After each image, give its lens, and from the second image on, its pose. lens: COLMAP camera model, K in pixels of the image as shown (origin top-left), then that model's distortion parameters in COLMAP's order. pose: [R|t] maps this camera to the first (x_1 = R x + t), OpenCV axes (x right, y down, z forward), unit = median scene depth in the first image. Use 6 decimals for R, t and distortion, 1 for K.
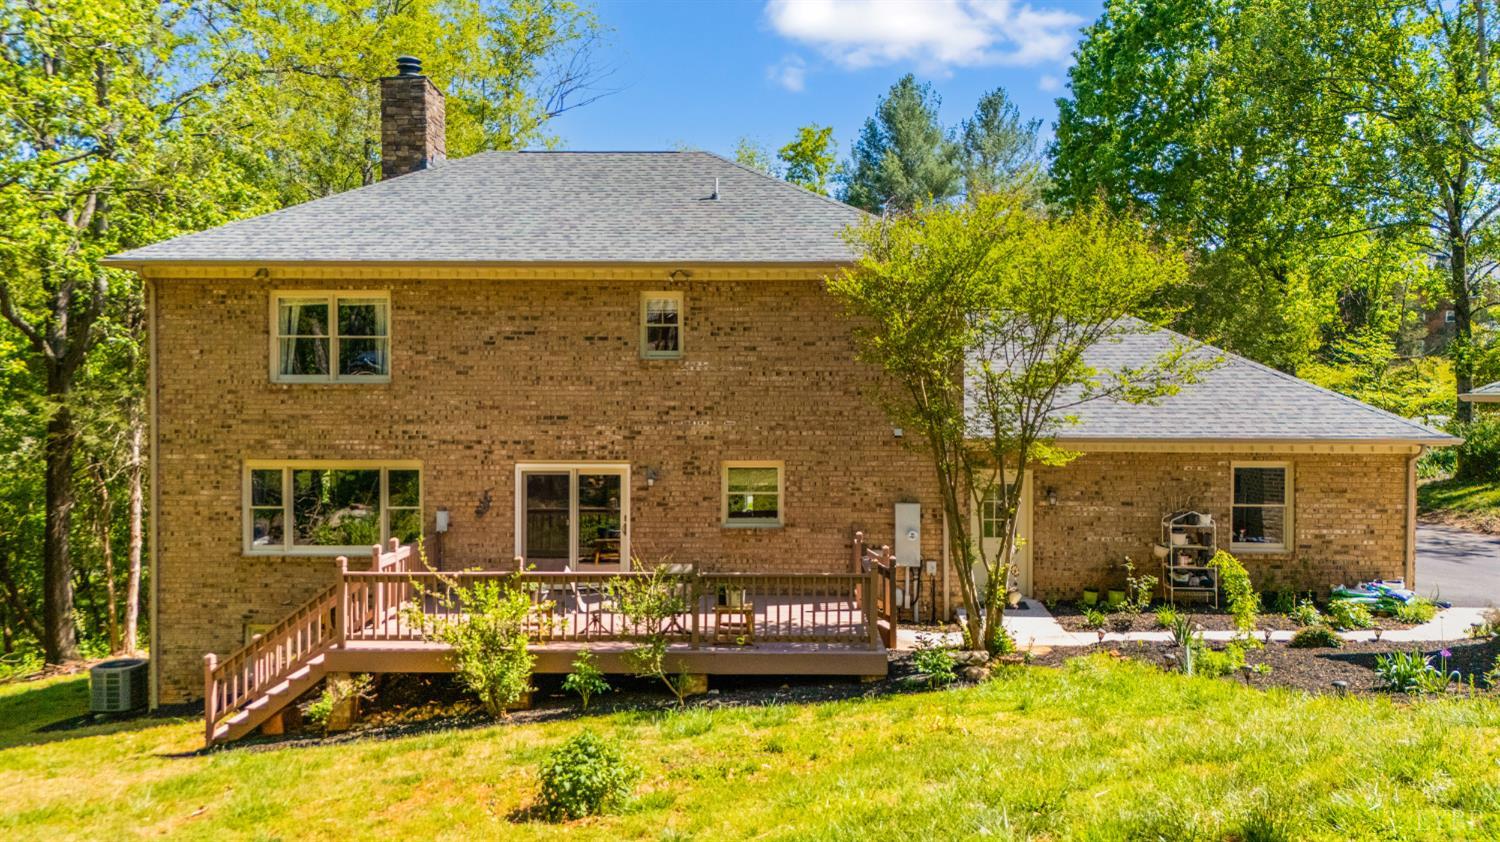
lens RADIAL K [[1059.2, 0, 750.1], [0, 1059.2, 488.2], [0, 0, 1]] dist [0.002147, -0.000547]
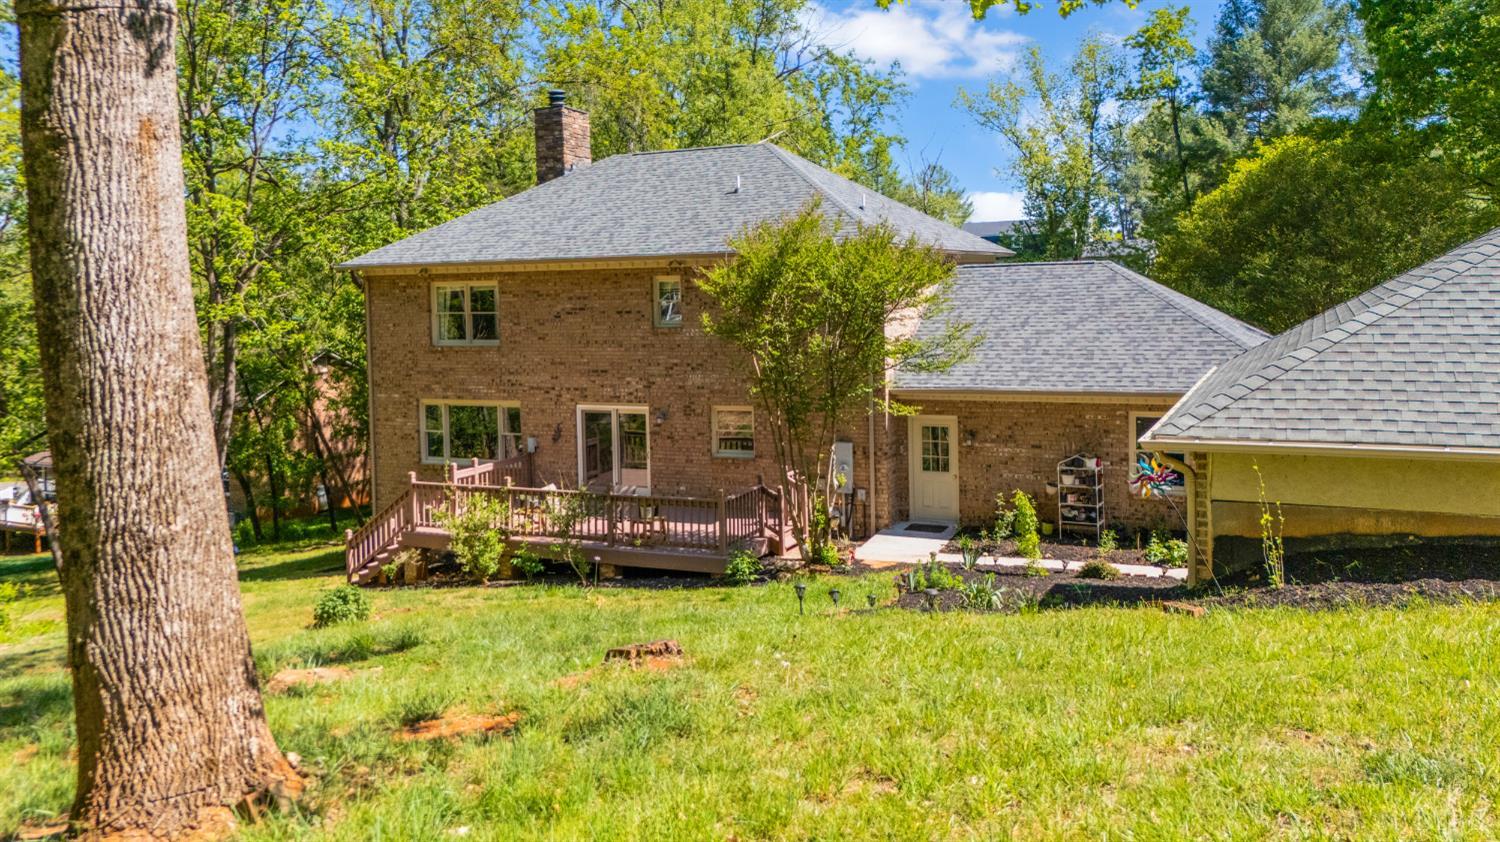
lens RADIAL K [[1070.4, 0, 750.0], [0, 1070.4, 421.0], [0, 0, 1]] dist [0.001320, -0.000248]
pose [[0.926166, 0.019753, -0.376599, 0.511451], [-0.006725, 0.999334, 0.035877, -0.053544], [0.377056, -0.030696, 0.925681, -0.195633]]
